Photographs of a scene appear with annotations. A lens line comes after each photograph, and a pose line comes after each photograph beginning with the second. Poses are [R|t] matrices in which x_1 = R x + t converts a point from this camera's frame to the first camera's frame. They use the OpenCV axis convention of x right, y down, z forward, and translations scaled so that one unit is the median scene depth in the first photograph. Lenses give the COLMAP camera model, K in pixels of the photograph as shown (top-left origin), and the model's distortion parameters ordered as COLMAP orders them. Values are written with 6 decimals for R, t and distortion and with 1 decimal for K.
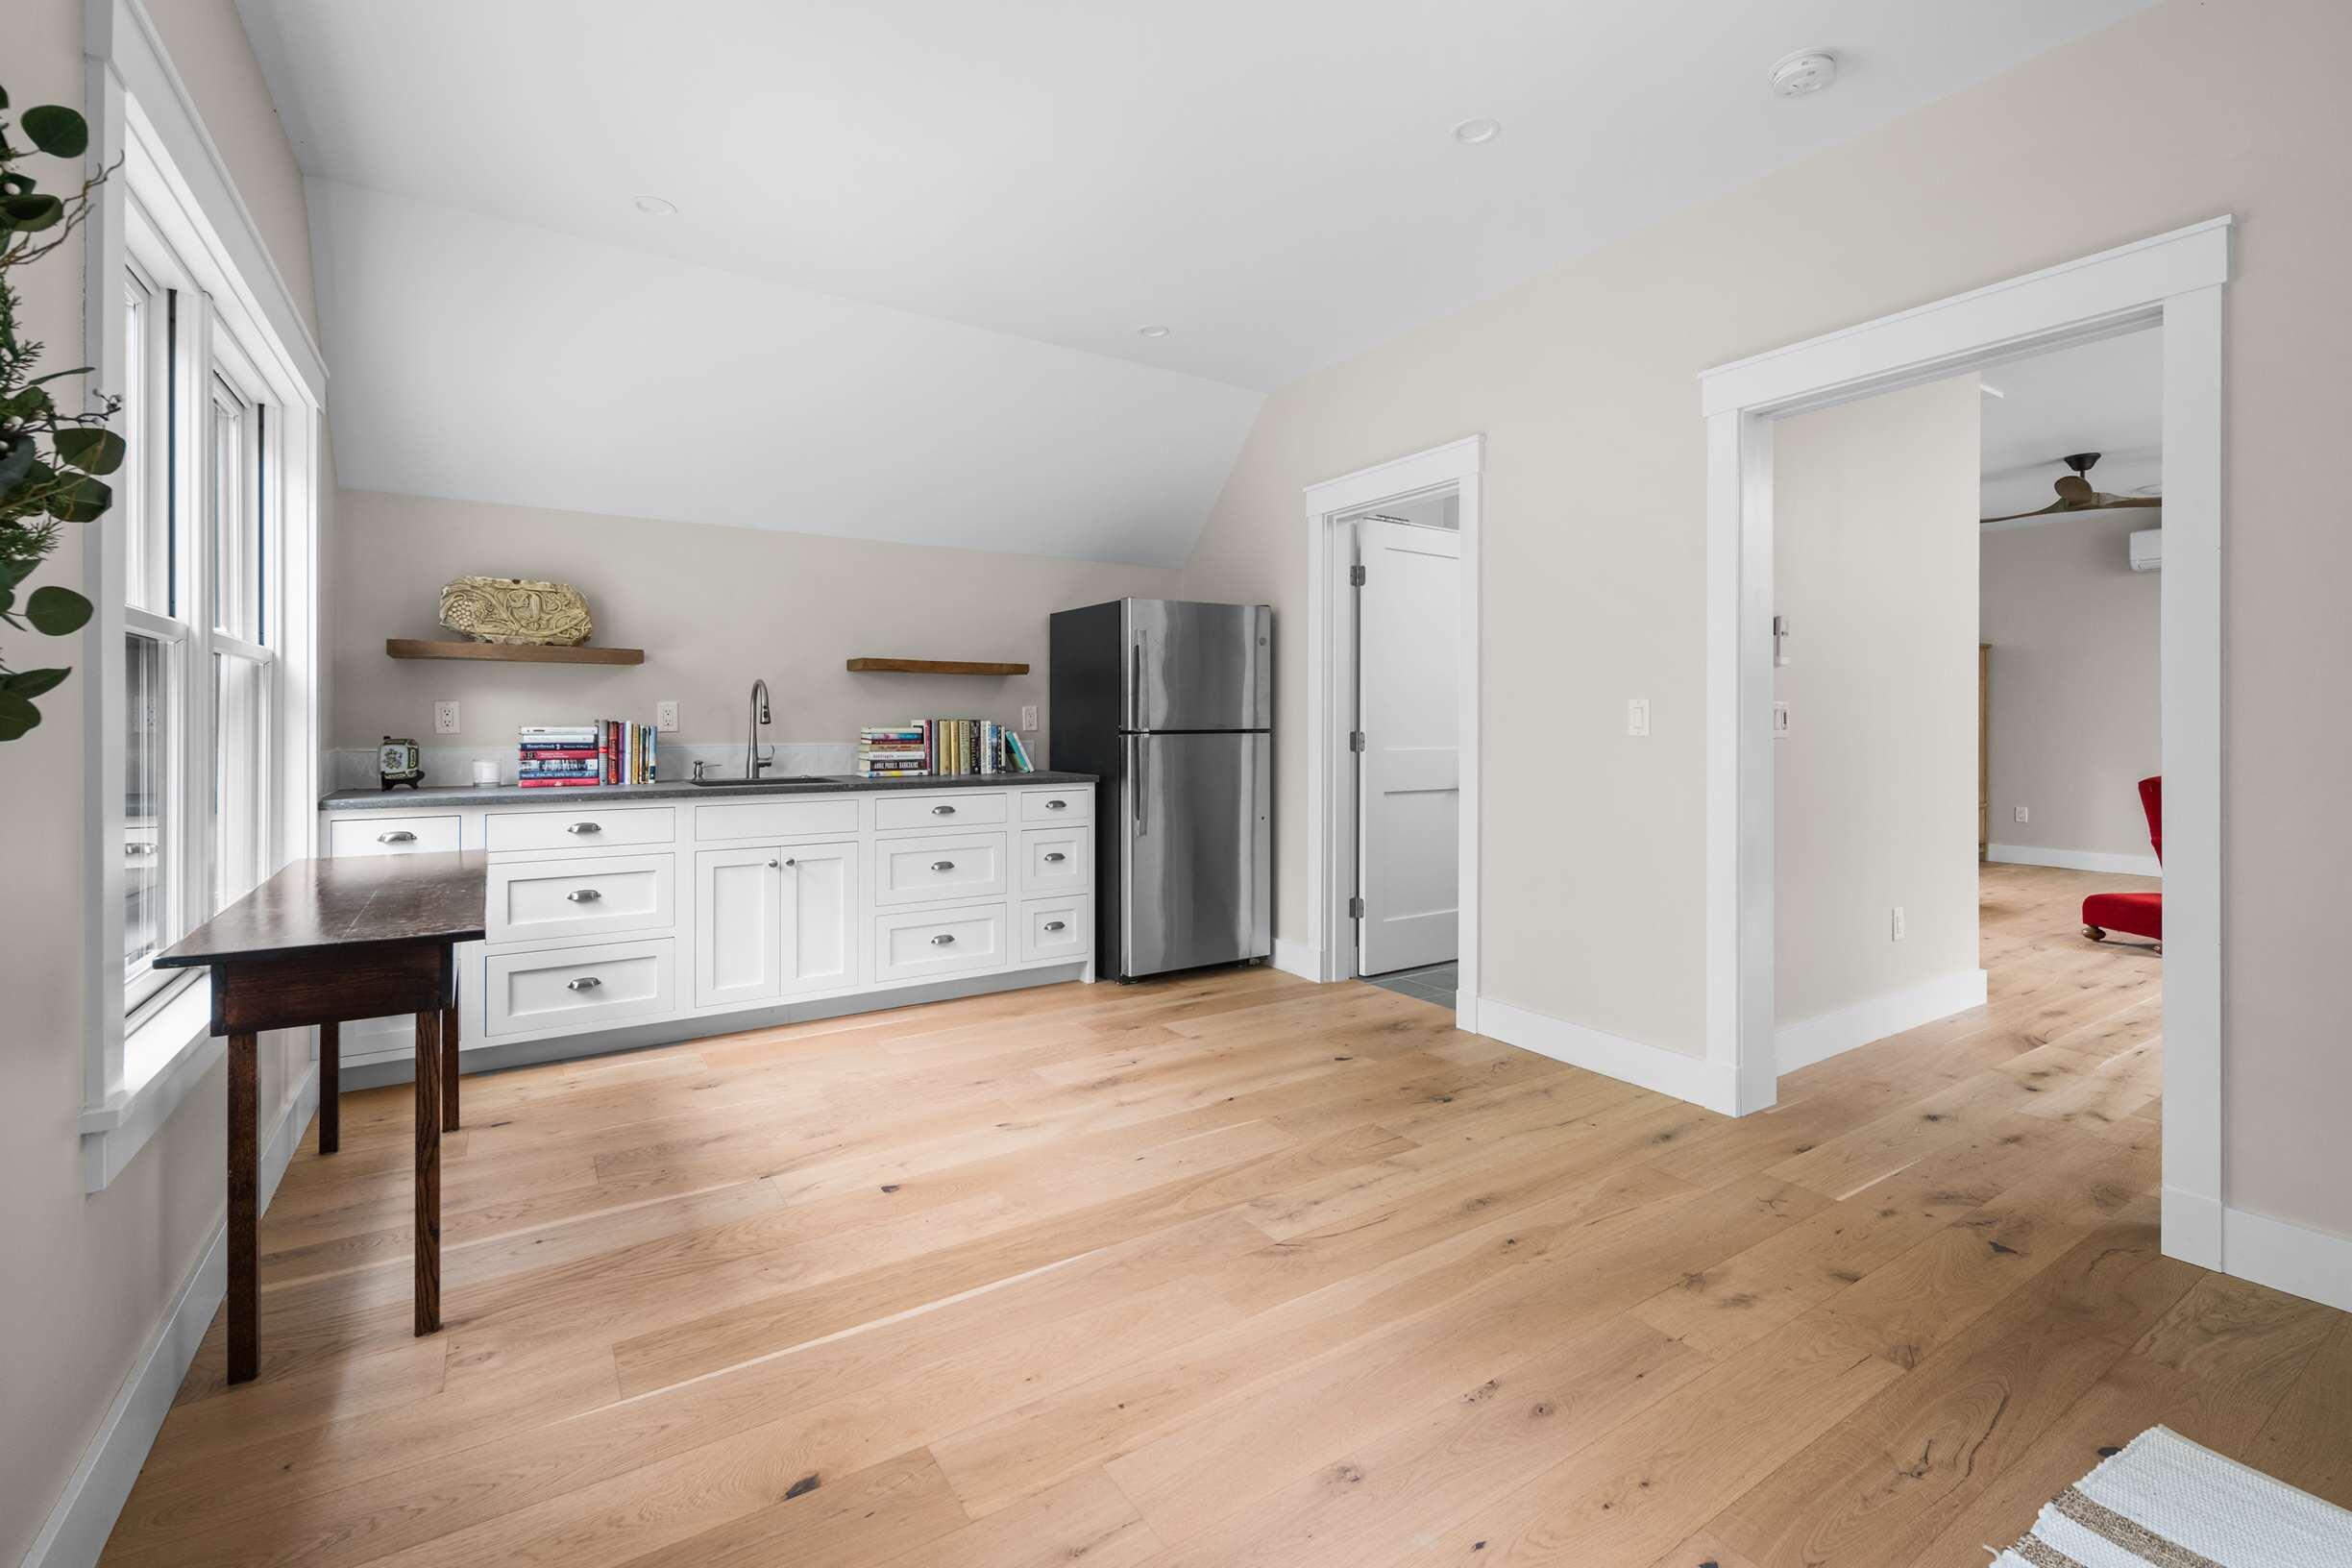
lens RADIAL K [[1031.5, 0, 1176.4], [0, 1031.5, 731.3], [0, 0, 1]] dist [0.000313, -0.000019]
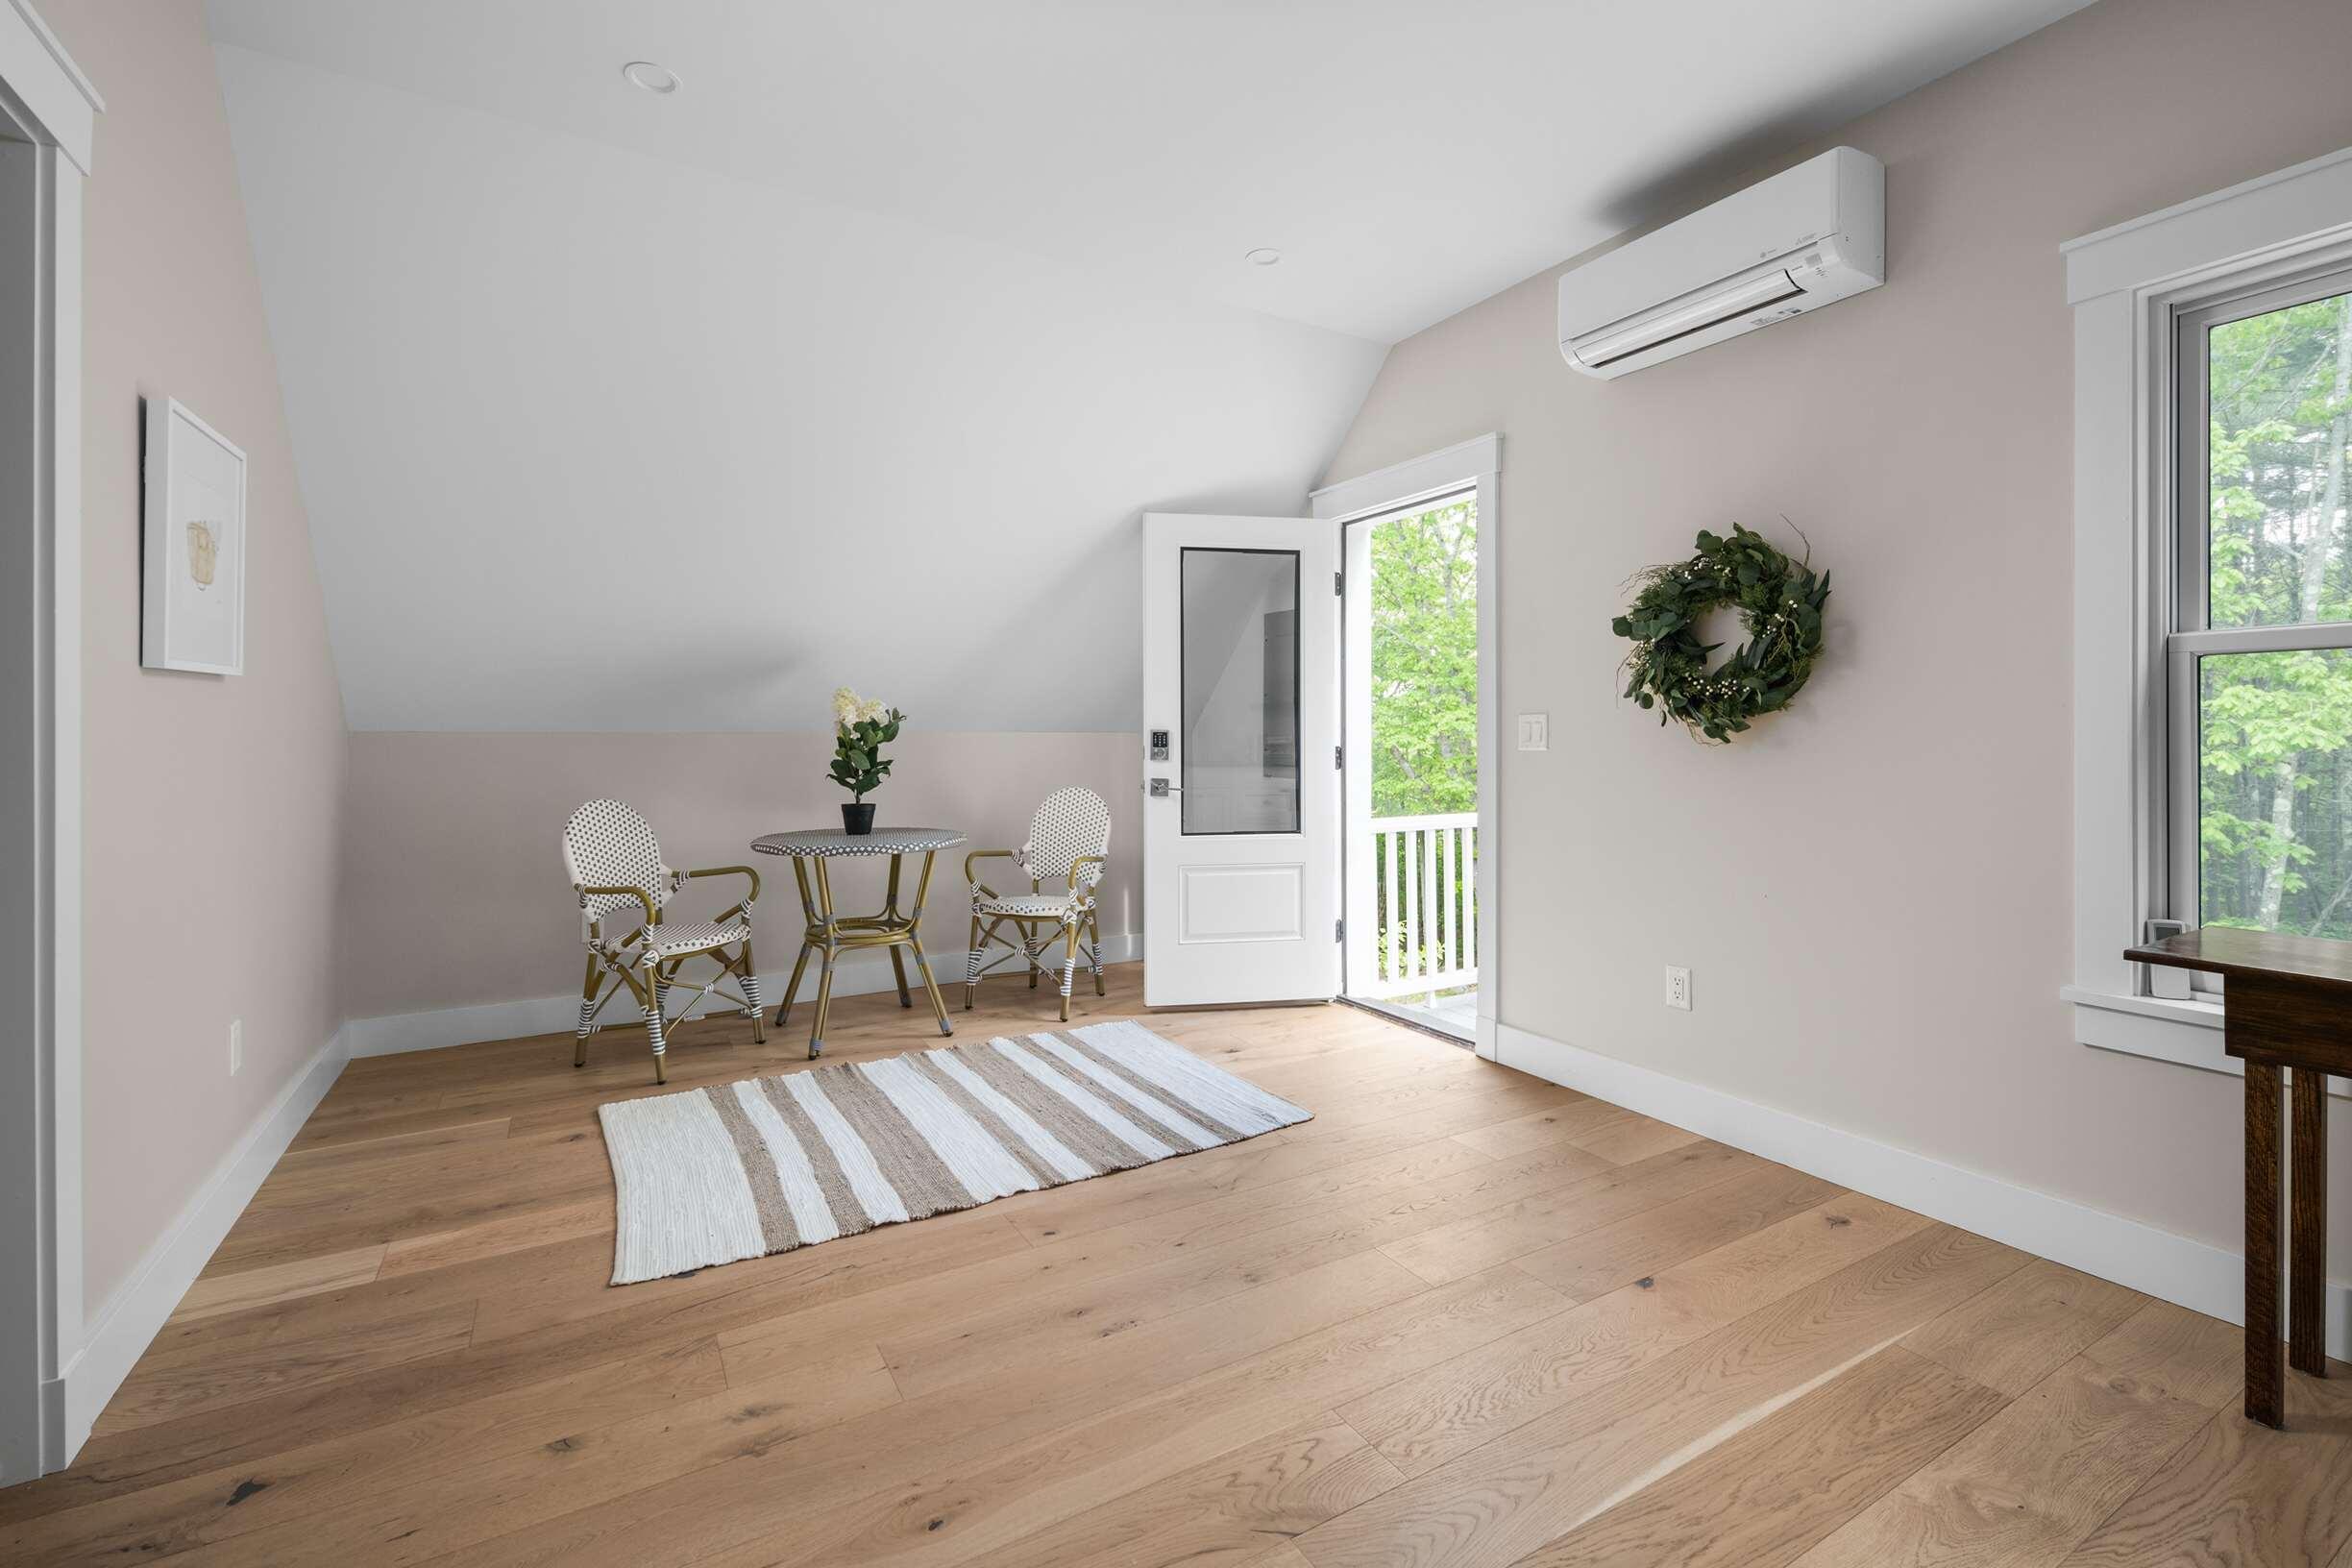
lens RADIAL K [[1031.5, 0, 1176.4], [0, 1031.5, 731.3], [0, 0, 1]] dist [0.000313, -0.000019]
pose [[-0.999232, -0.000839, 0.039163, 0.164416], [-0.000795, 0.999999, 0.001160, -0.010972], [-0.039164, 0.001128, -0.999232, 1.835029]]
